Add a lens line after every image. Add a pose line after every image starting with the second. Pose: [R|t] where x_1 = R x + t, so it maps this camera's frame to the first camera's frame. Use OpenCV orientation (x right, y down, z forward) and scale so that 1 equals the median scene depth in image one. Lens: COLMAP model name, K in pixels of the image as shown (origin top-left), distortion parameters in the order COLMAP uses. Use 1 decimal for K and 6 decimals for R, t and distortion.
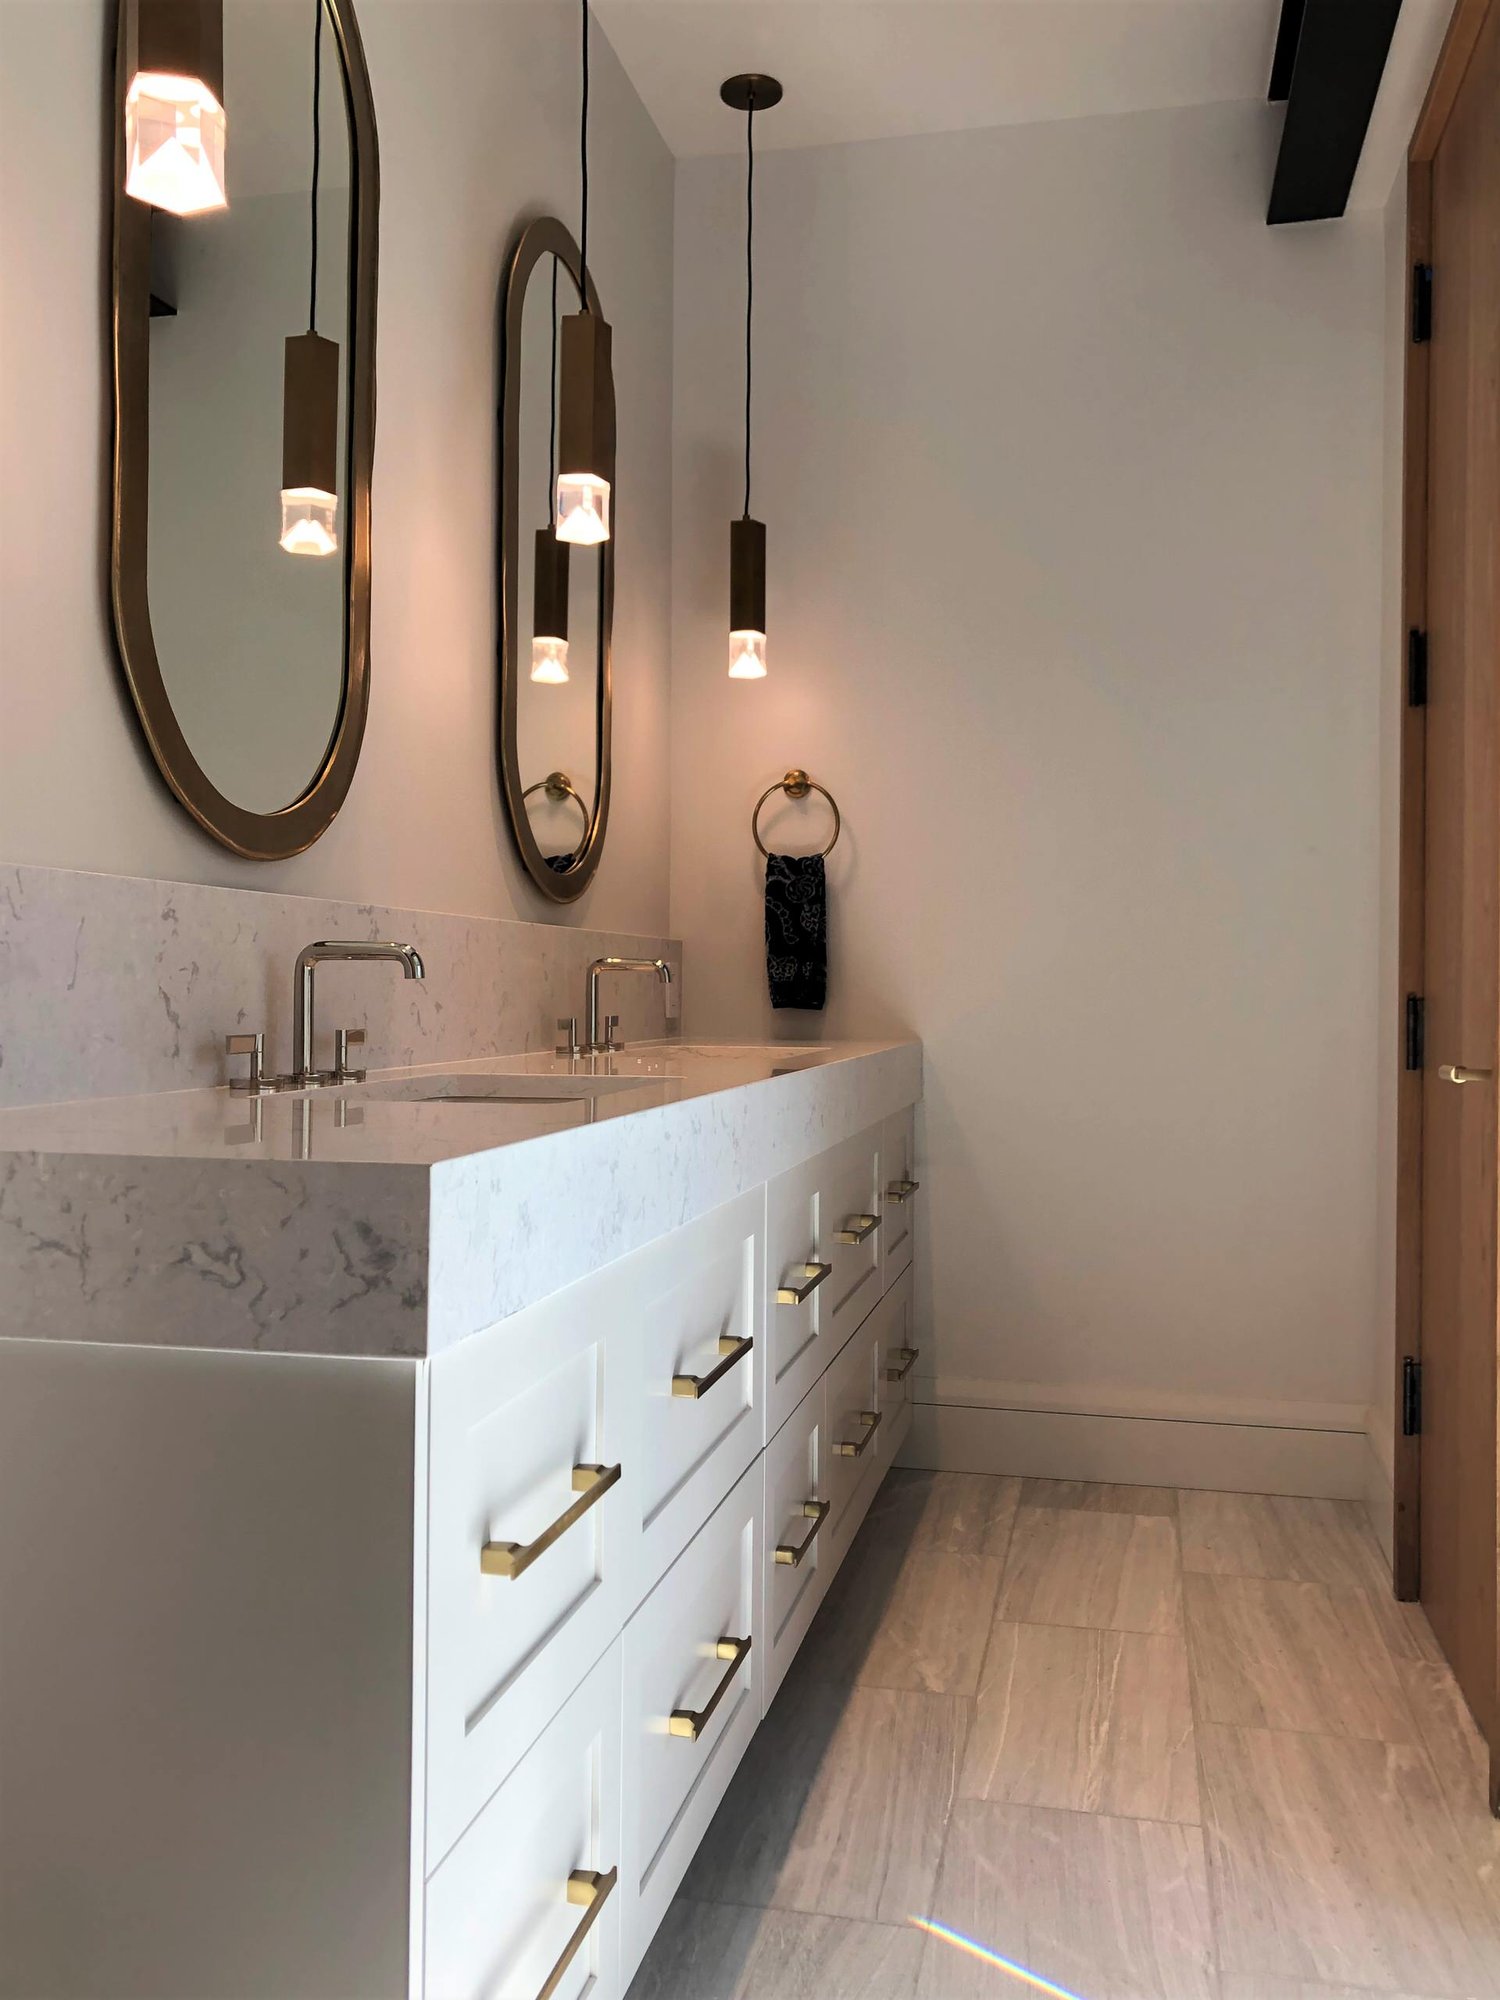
lens RADIAL K [[1624.0, 0, 783.9], [0, 1624.0, 990.5], [0, 0, 1]] dist [0.093546, -0.158052]
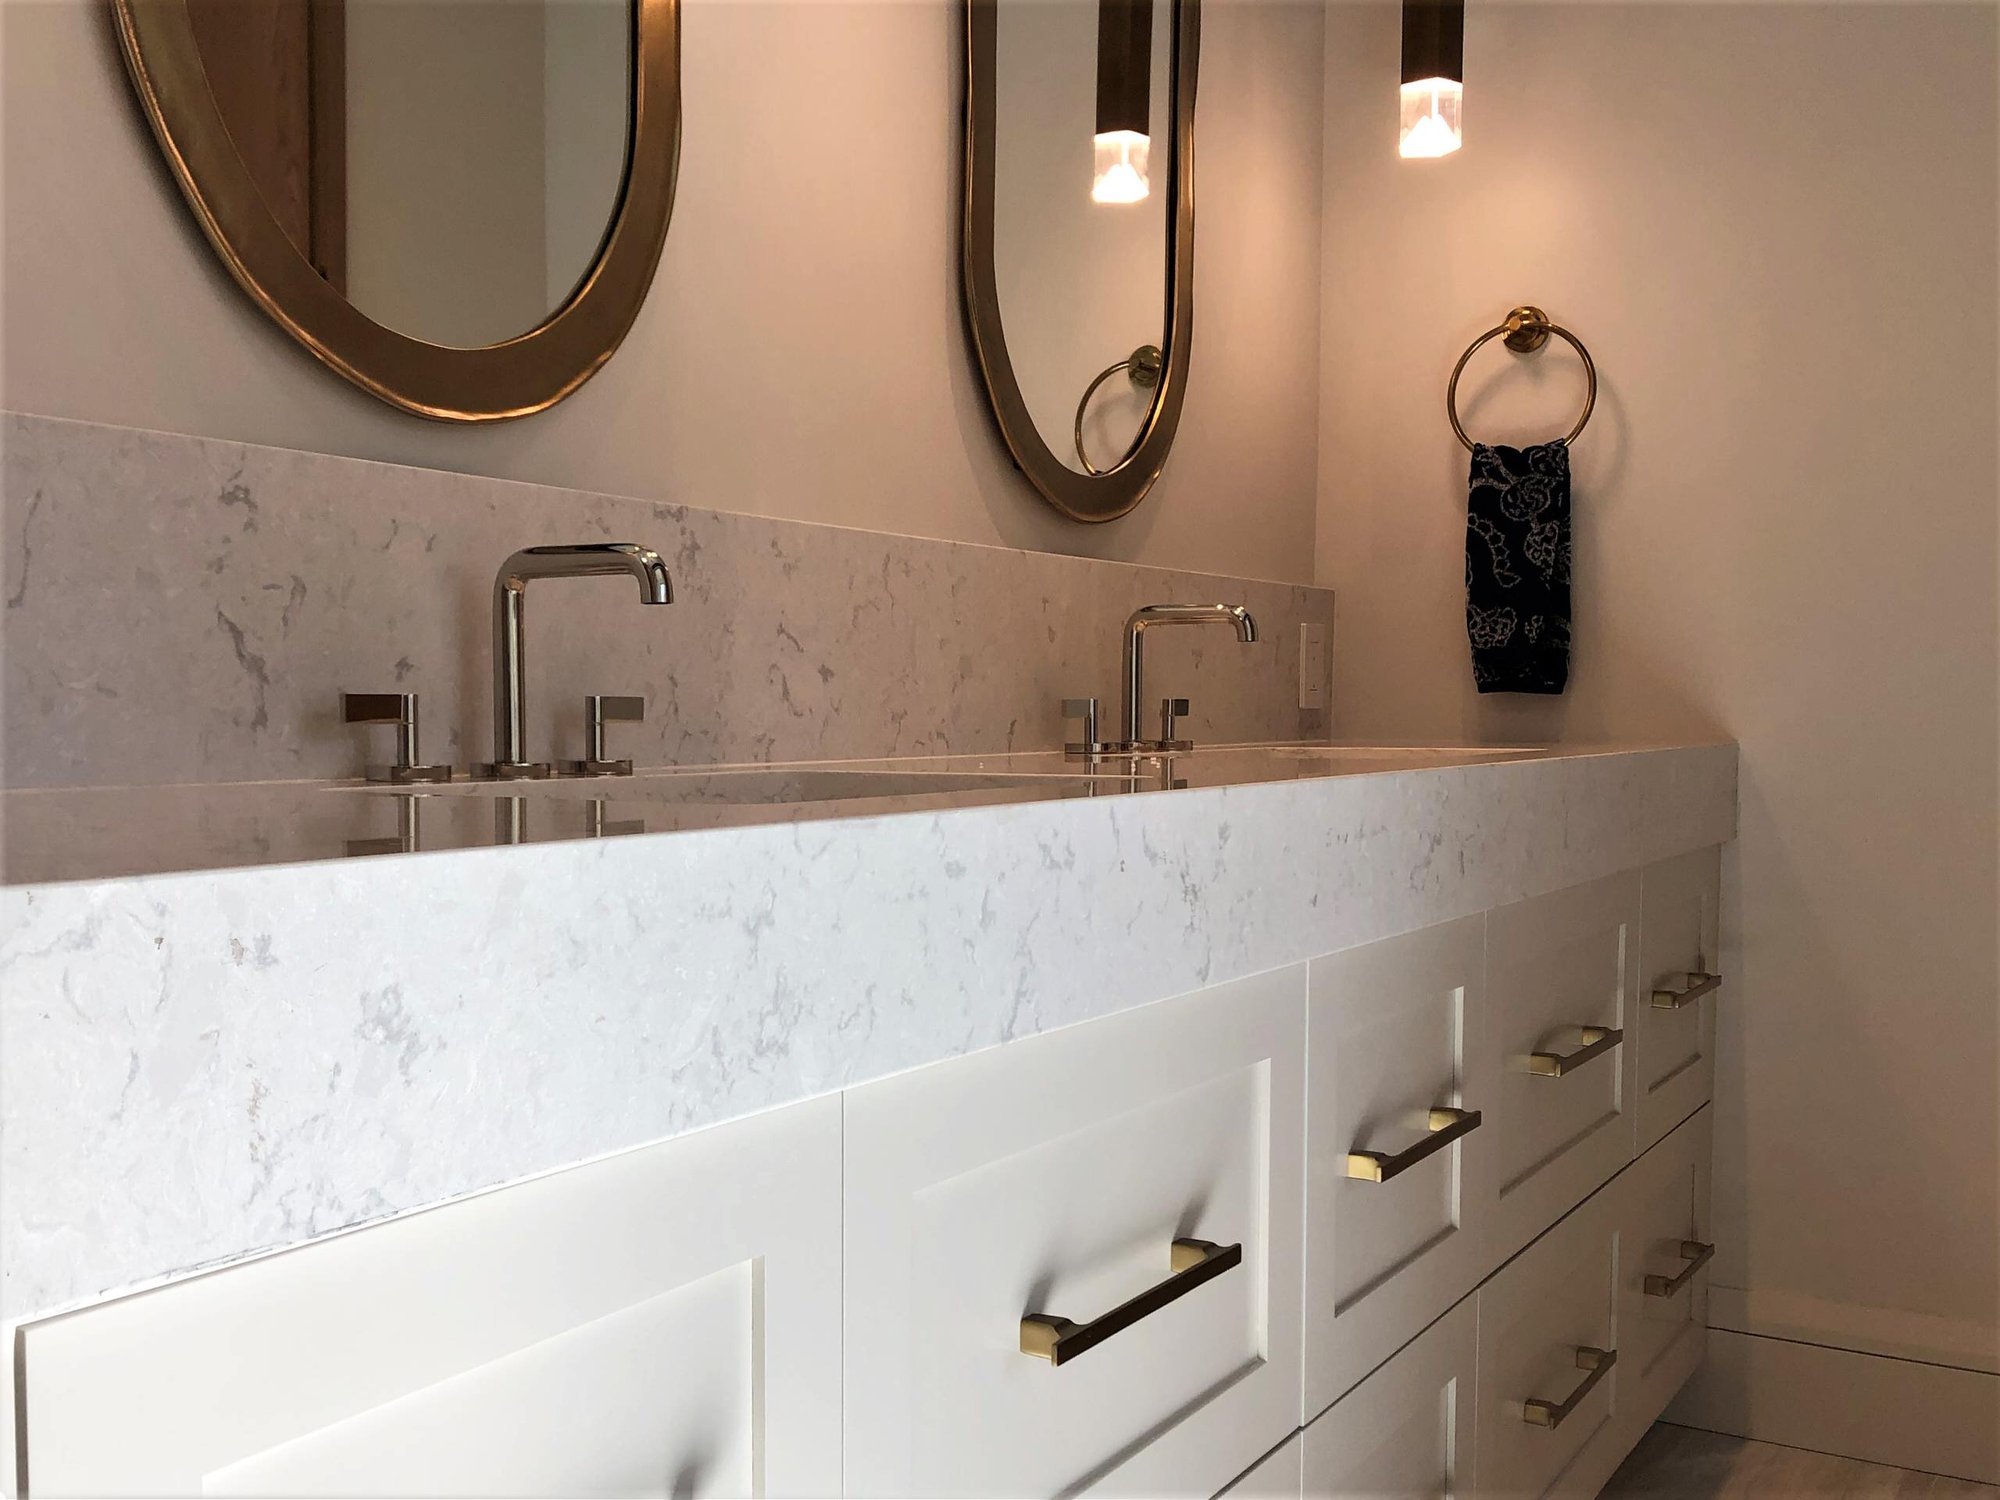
lens RADIAL K [[2017.8, 0, 805.5], [0, 2017.8, 841.2], [0, 0, 1]] dist [0.183743, -0.579453]
pose [[0.924840, 0.016465, -0.379999, 0.082433], [0.007945, 0.998008, 0.062578, 0.025679], [0.380273, -0.060894, 0.922868, 0.250257]]
